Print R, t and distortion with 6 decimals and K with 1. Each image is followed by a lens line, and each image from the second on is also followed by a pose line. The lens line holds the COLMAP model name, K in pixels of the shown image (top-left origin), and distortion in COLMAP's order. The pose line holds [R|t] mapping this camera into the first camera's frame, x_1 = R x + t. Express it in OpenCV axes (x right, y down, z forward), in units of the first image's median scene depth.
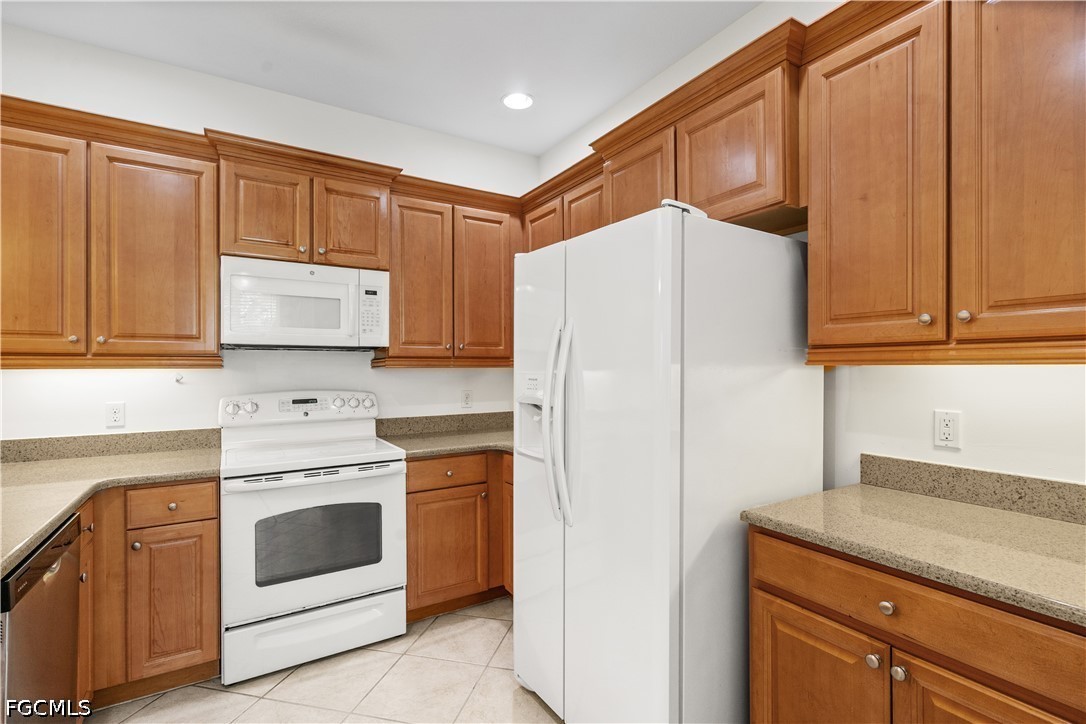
lens RADIAL K [[507.2, 0, 541.5], [0, 507.2, 366.9], [0, 0, 1]] dist [0.000264, 0.001313]
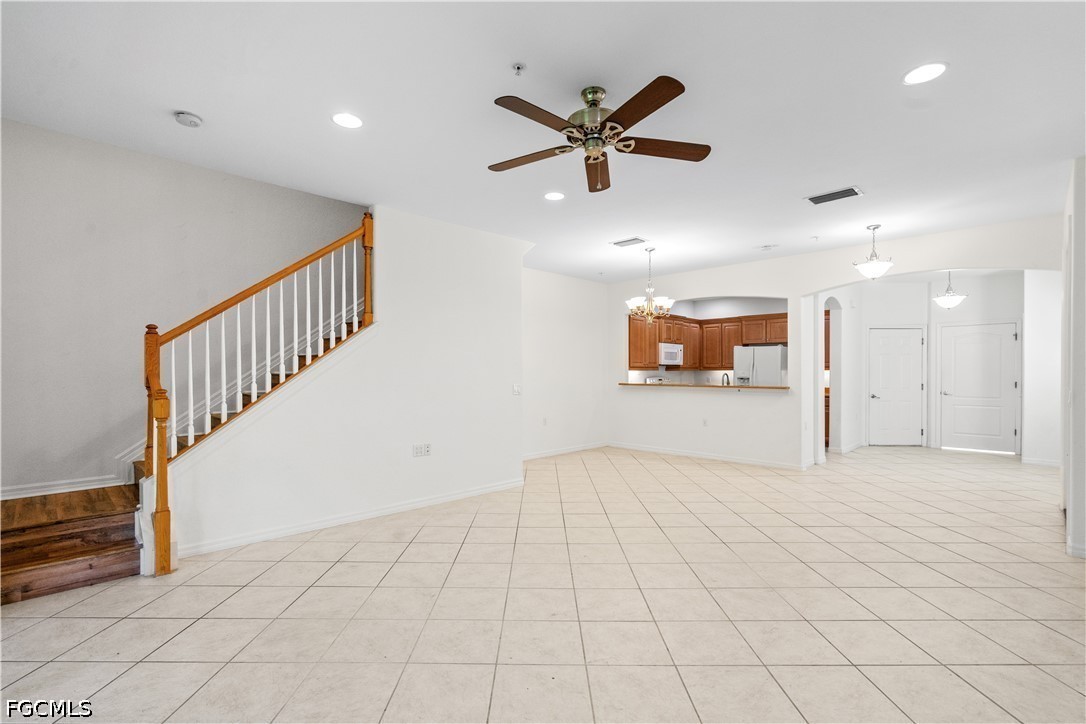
lens RADIAL K [[498.0, 0, 541.4], [0, 498.0, 378.2], [0, 0, 1]] dist [0.000795, 0.000322]
pose [[0.970694, -0.002869, 0.240301, -2.491080], [0.000111, 0.999934, 0.011491, 0.019465], [-0.240318, -0.011128, 0.970630, -2.612947]]
